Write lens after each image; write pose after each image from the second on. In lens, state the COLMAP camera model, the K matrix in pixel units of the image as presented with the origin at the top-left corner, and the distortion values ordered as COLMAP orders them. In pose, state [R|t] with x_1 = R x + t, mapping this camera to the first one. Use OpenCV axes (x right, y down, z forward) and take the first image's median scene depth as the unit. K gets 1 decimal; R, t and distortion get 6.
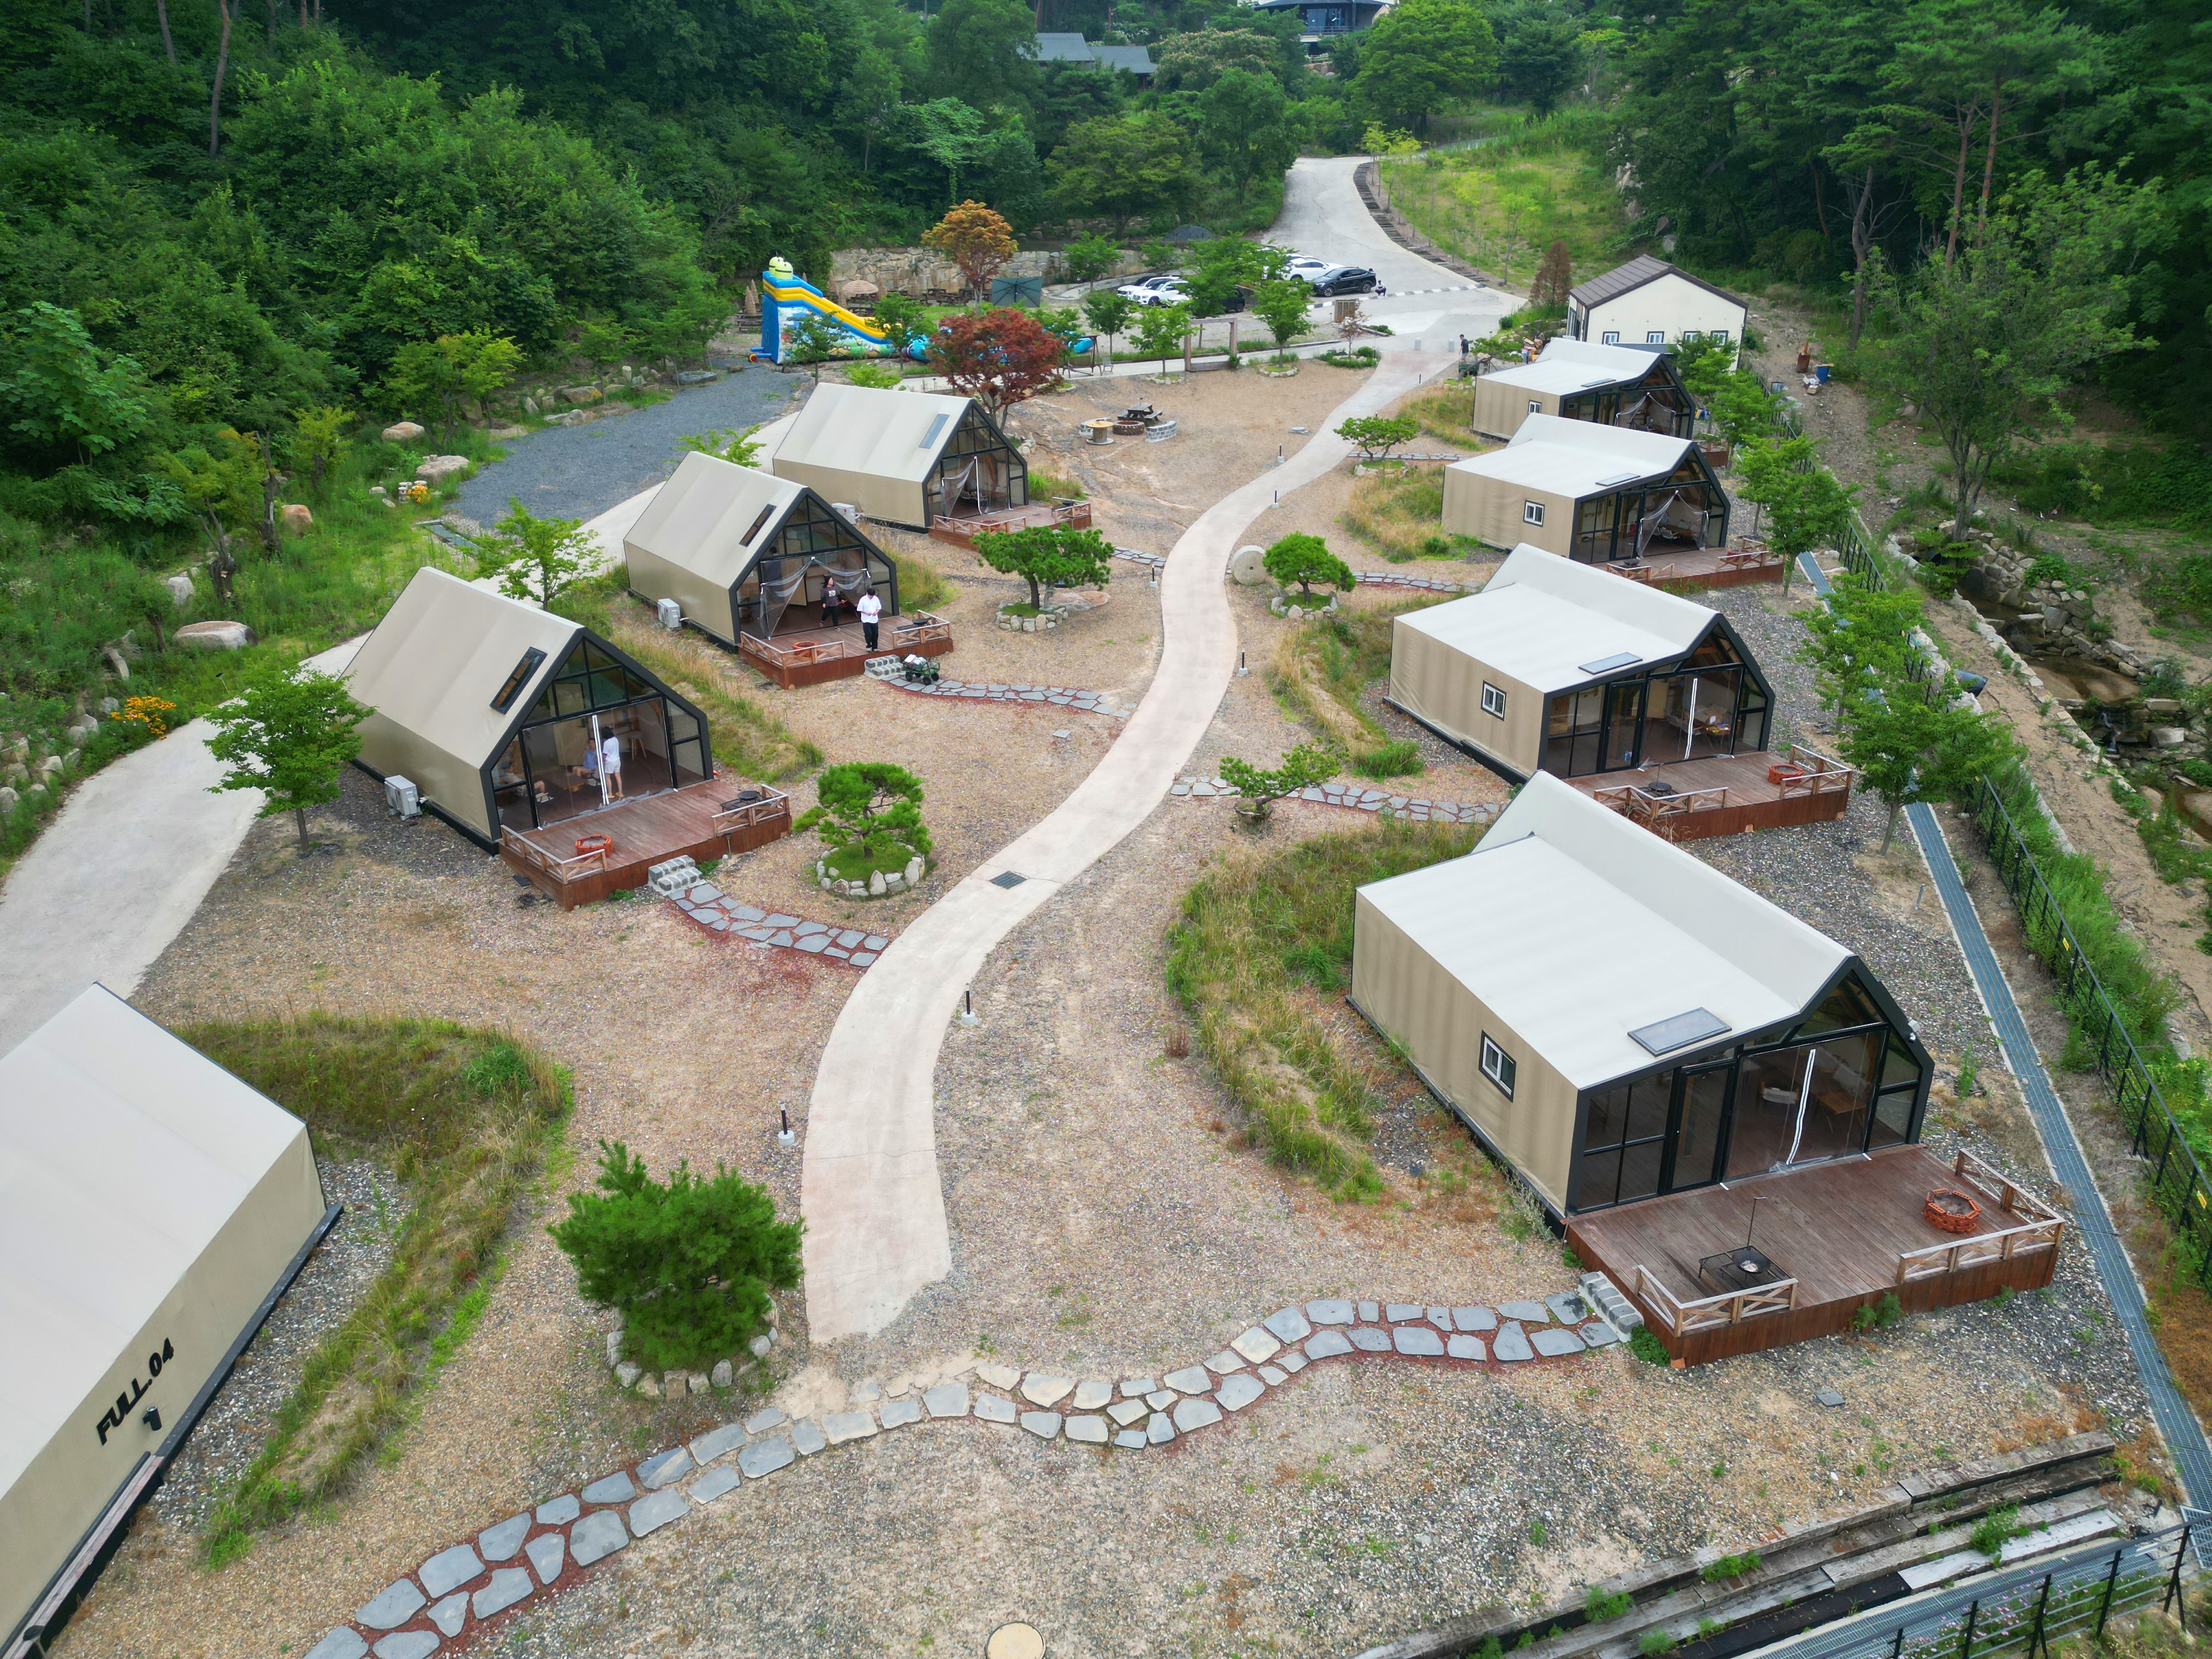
lens RADIAL K [[1557.2, 0, 1107.9], [0, 1557.2, 810.6], [0, 0, 1]] dist [0.064324, -0.050802]
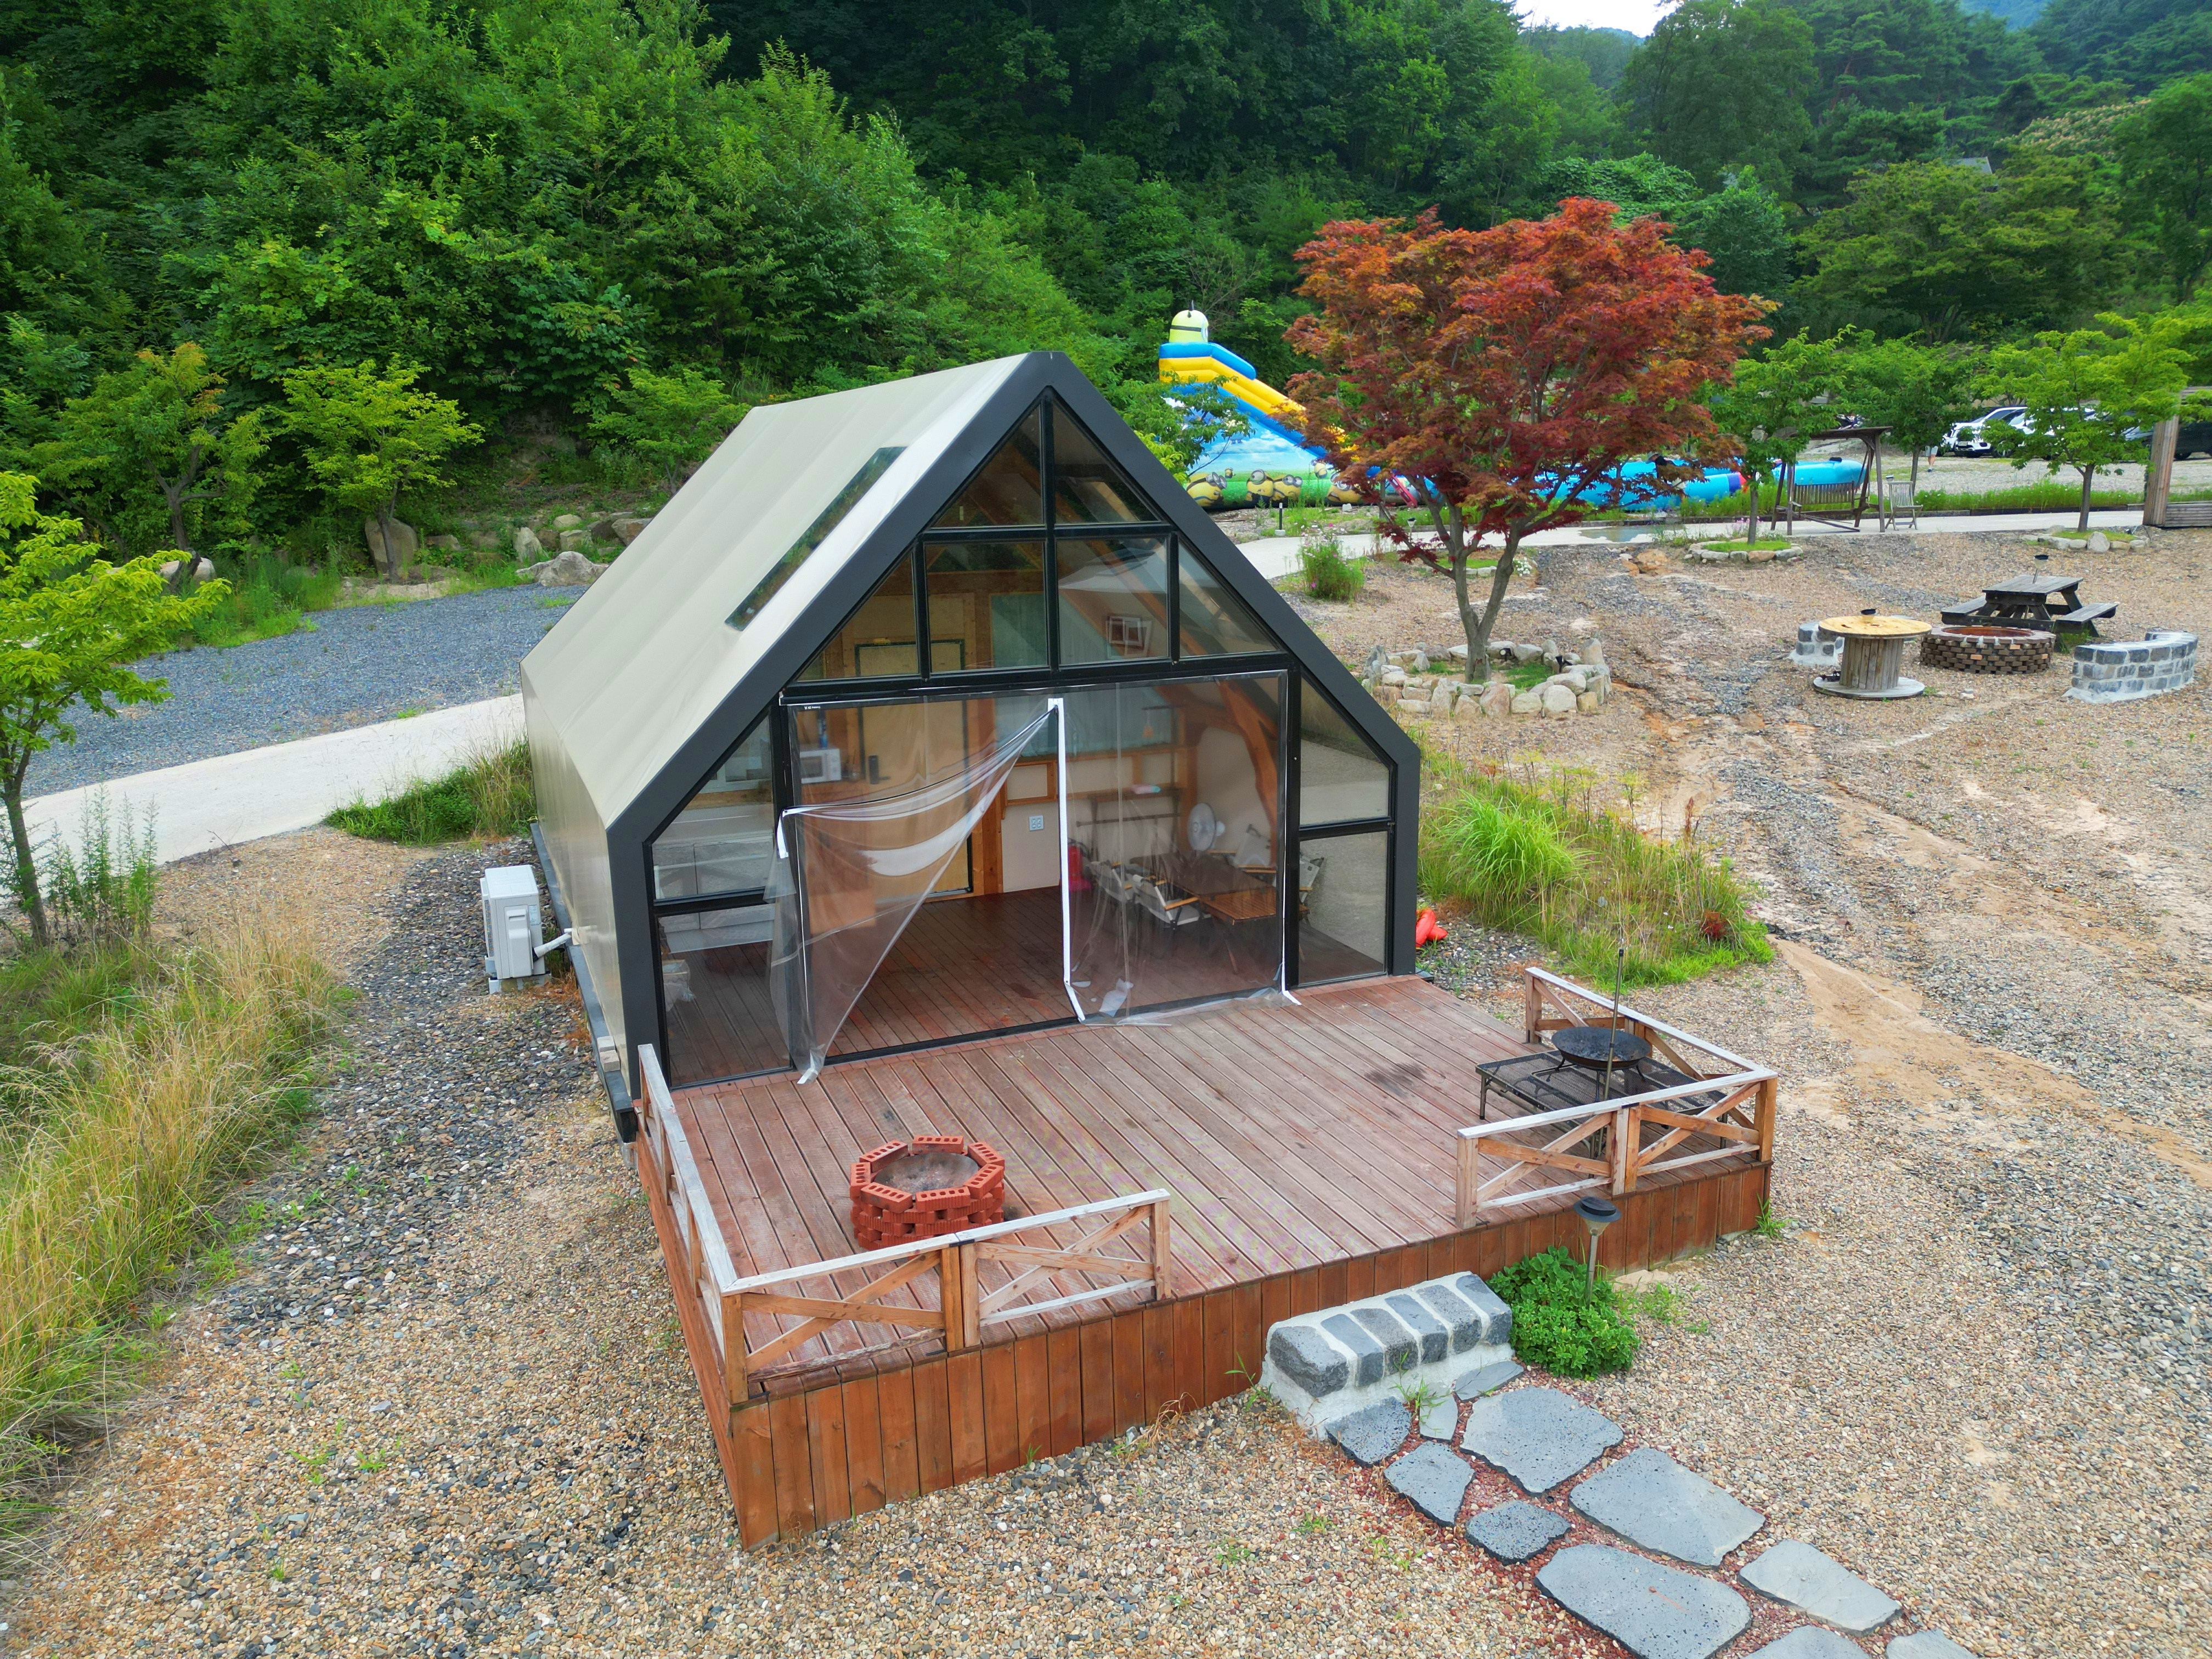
lens RADIAL K [[1549.4, 0, 1107.2], [0, 1549.4, 815.7], [0, 0, 1]] dist [0.084672, -0.086308]
pose [[0.901065, 0.096895, -0.422721, -0.007140], [-0.160231, 0.980135, -0.116881, -0.181300], [0.402998, 0.173051, 0.898691, 0.793407]]
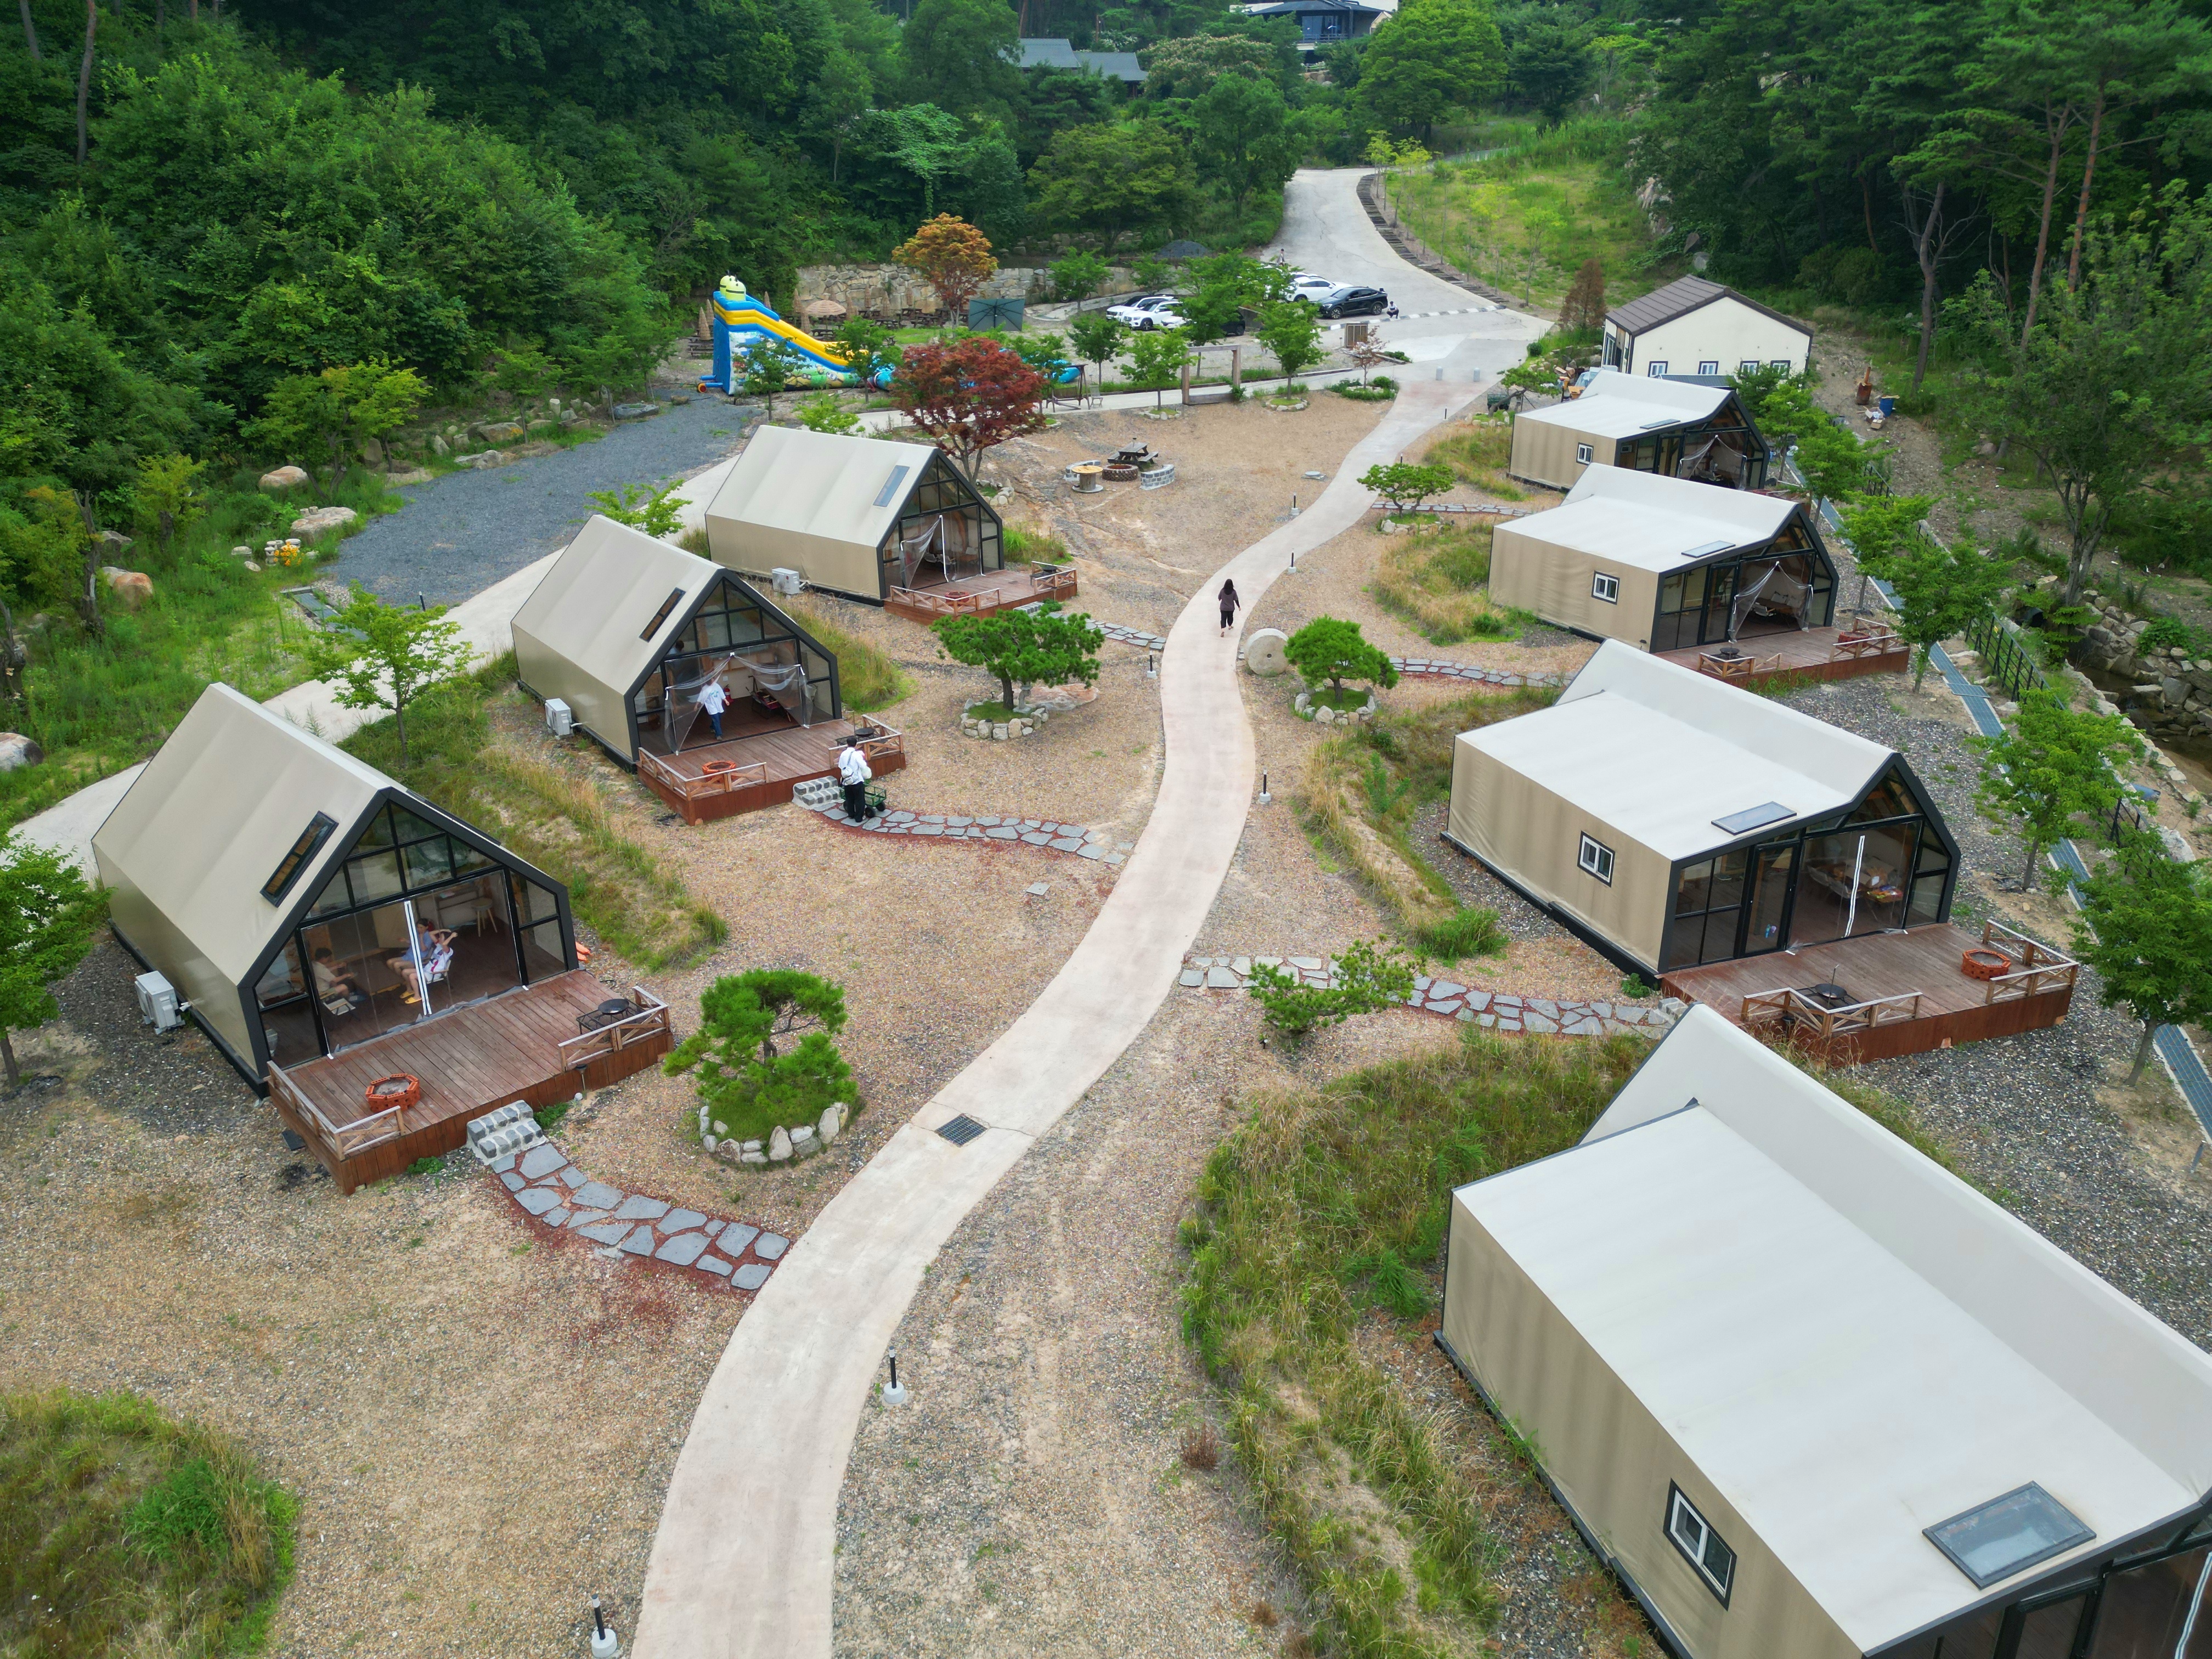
lens RADIAL K [[1554.2, 0, 1109.4], [0, 1554.2, 816.0], [0, 0, 1]] dist [0.065980, -0.058506]
pose [[0.999968, -0.001490, 0.007805, 0.000205], [0.001520, 0.999991, -0.003878, -0.055308], [-0.007799, 0.003890, 0.999962, 0.142368]]
